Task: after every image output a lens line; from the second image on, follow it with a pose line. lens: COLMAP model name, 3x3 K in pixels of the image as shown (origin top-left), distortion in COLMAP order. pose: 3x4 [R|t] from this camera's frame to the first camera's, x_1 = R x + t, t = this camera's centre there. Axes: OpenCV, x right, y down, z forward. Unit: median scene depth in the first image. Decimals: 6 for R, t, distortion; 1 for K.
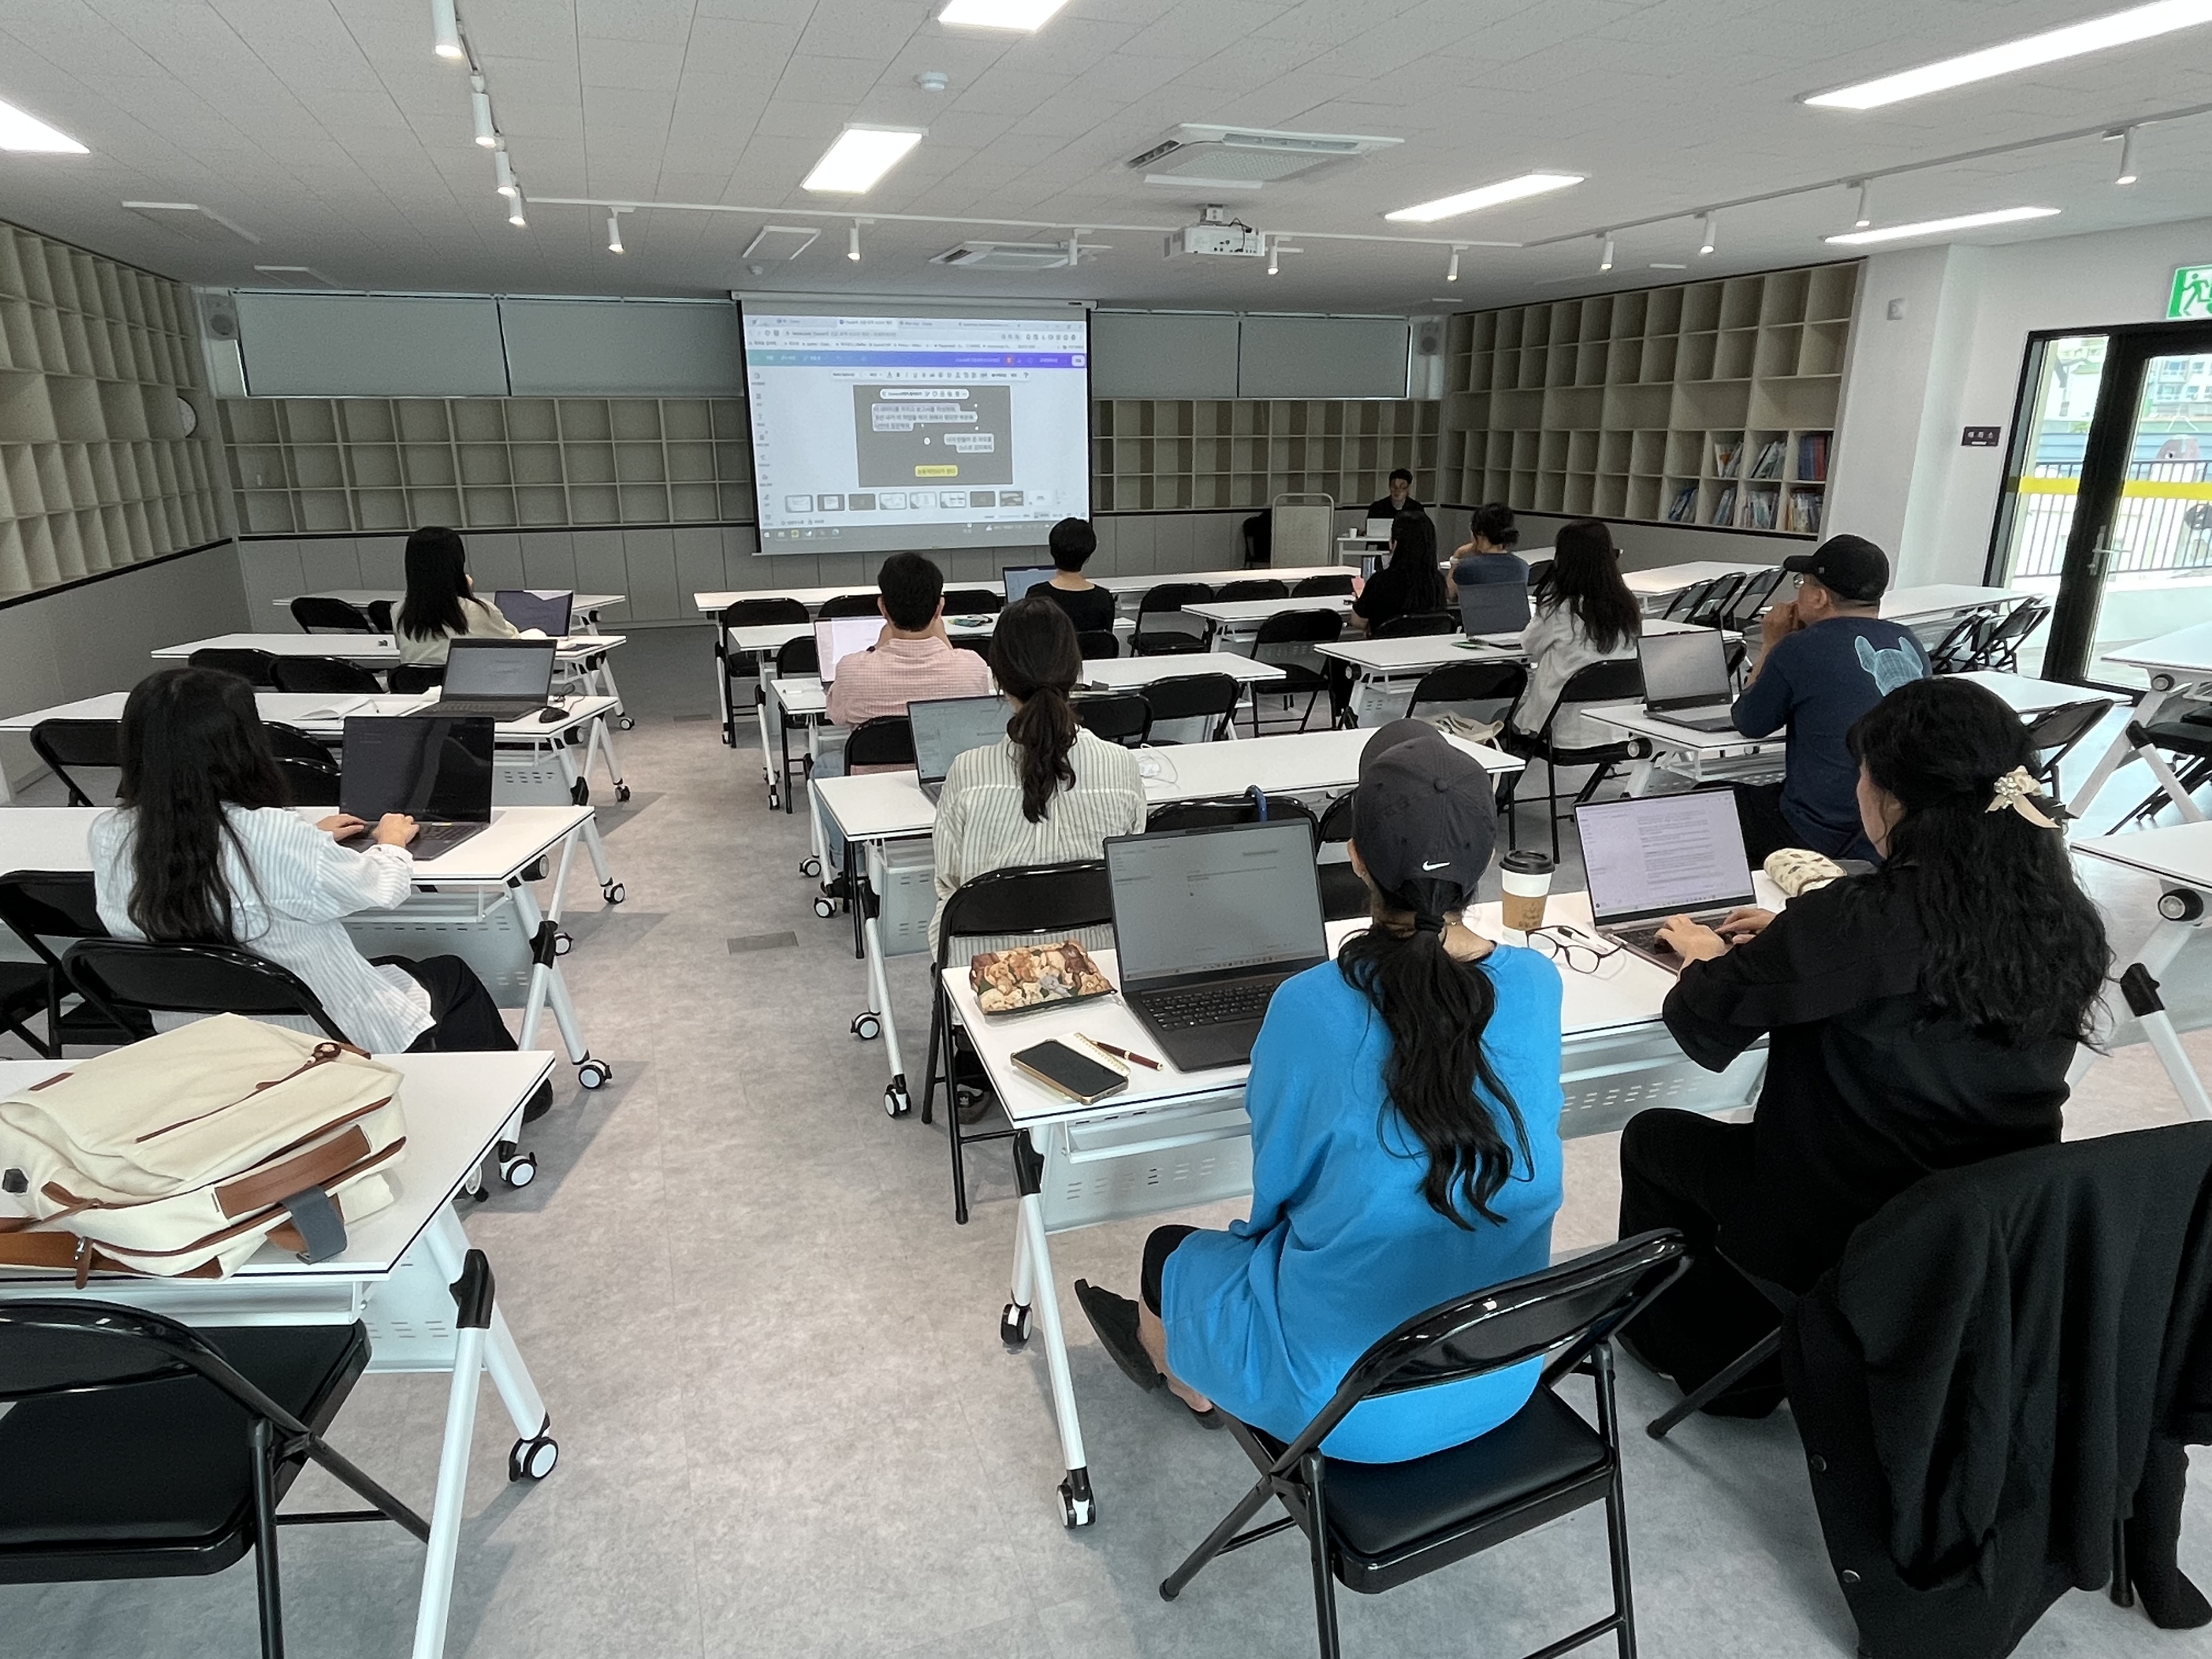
lens RADIAL K [[1305.3, 0, 1104.5], [0, 1305.3, 824.0], [0, 0, 1]] dist [-0.000703, -0.002689]
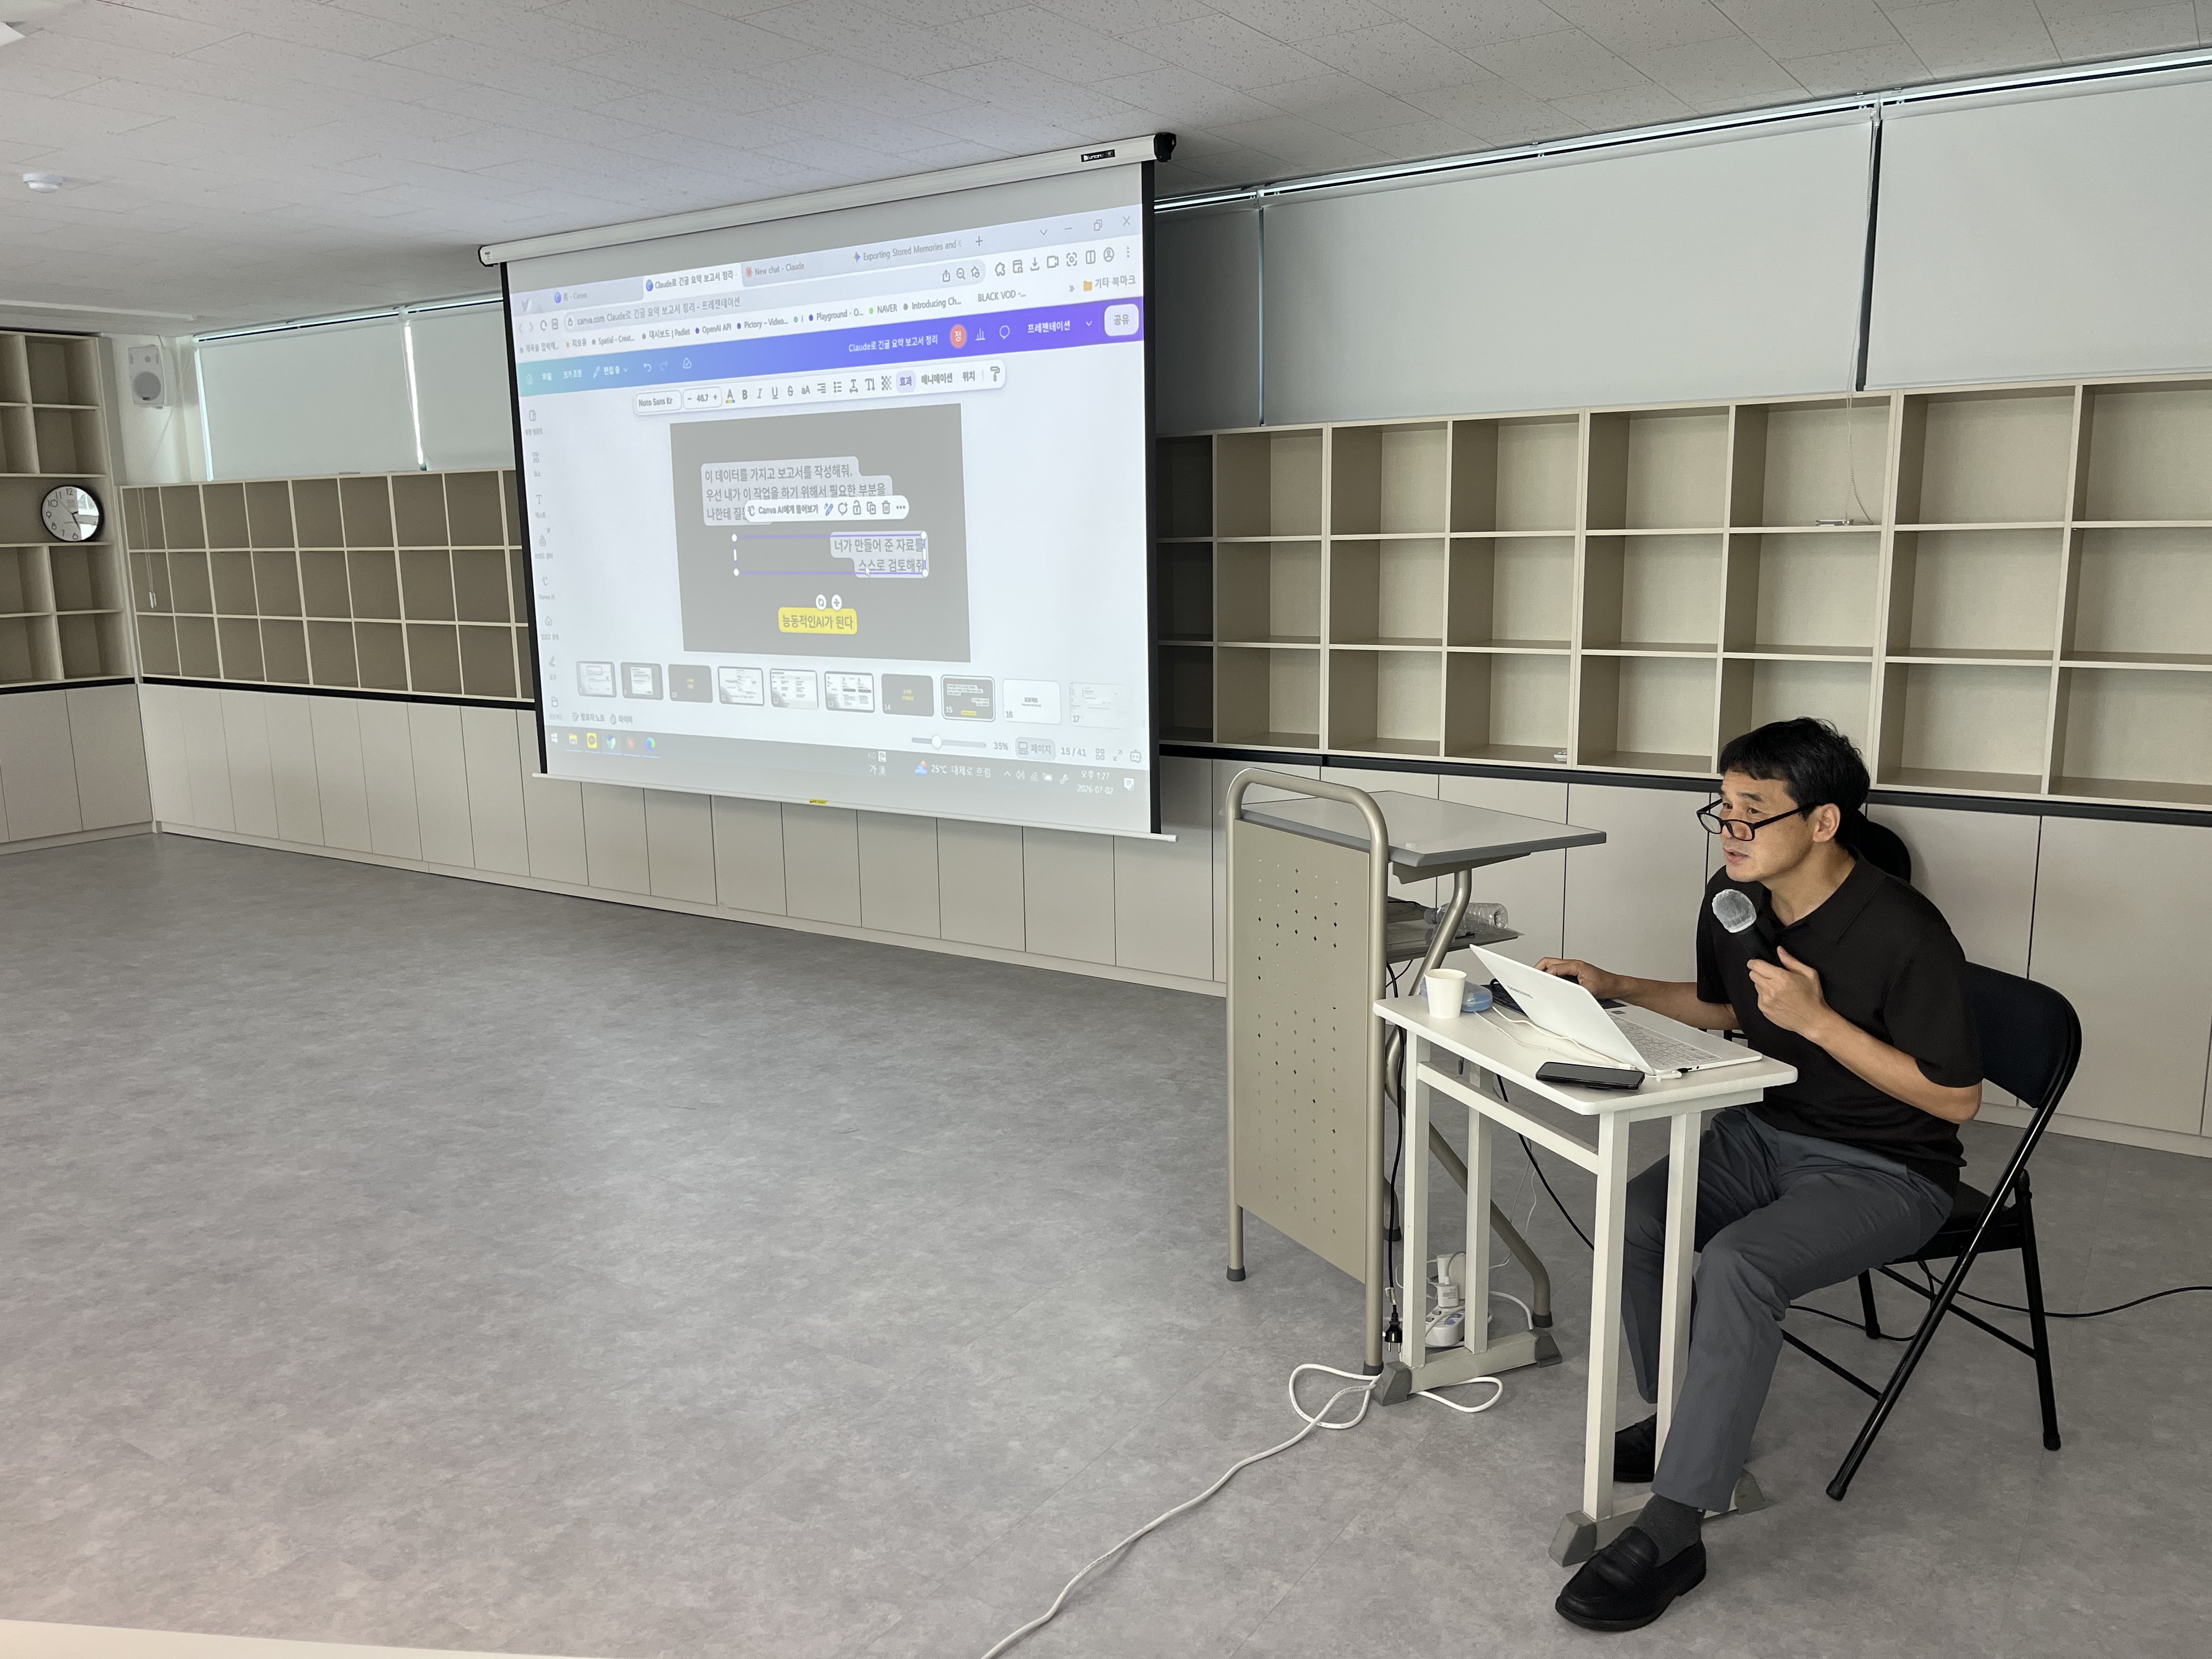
lens RADIAL K [[1673.6, 0, 1121.0], [0, 1673.6, 834.3], [0, 0, 1]] dist [0.065136, -0.085943]
pose [[0.596504, 0.139293, -0.790430, 0.400158], [-0.220374, 0.975400, 0.005582, -0.260316], [0.771763, 0.170860, 0.612527, 0.866594]]
